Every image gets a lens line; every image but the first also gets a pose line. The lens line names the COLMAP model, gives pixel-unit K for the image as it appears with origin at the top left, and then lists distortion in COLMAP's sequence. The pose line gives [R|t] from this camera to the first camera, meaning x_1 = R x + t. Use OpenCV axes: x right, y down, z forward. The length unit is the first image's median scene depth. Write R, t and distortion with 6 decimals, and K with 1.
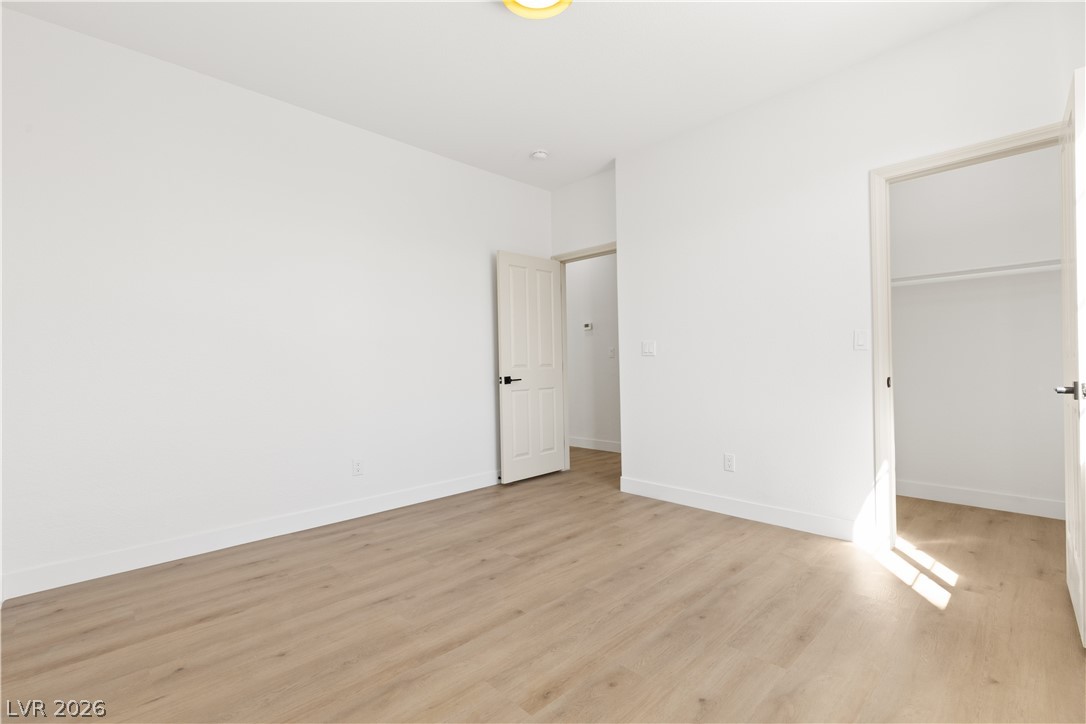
lens RADIAL K [[488.6, 0, 548.8], [0, 488.6, 362.7], [0, 0, 1]] dist [-0.002448, -0.001194]
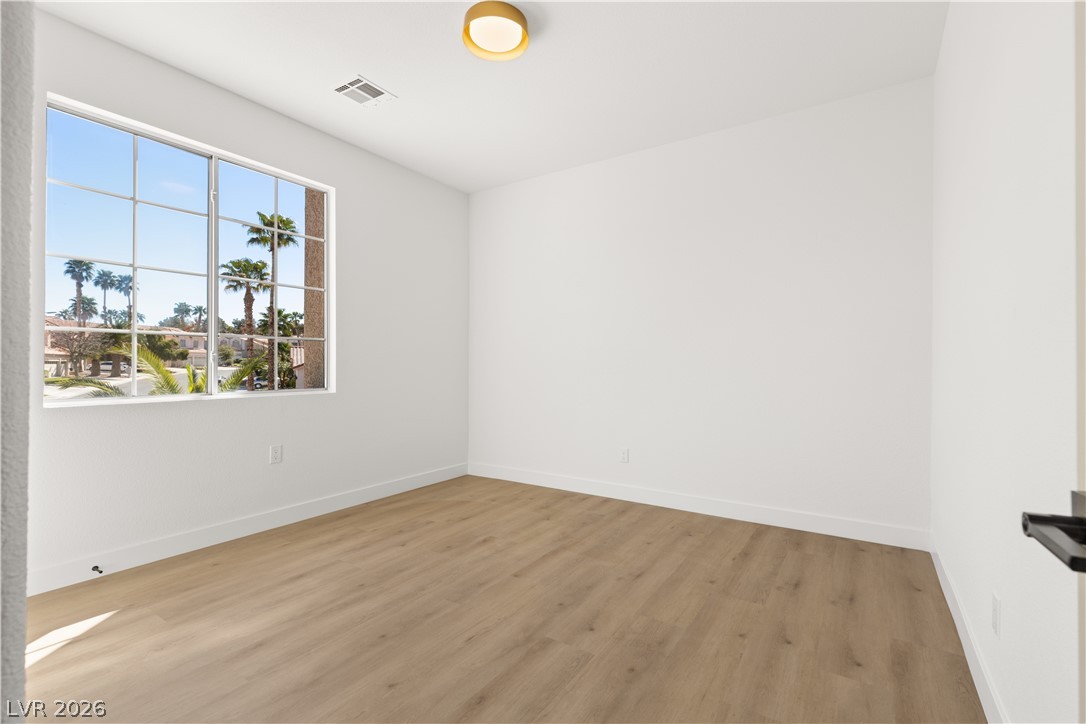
lens RADIAL K [[488.6, 0, 548.8], [0, 488.6, 362.7], [0, 0, 1]] dist [-0.002448, -0.001194]
pose [[-0.977364, 0.014060, -0.211097, 0.098534], [0.016379, 0.999823, -0.009240, -0.003341], [0.210929, -0.012489, -0.977422, 2.010306]]
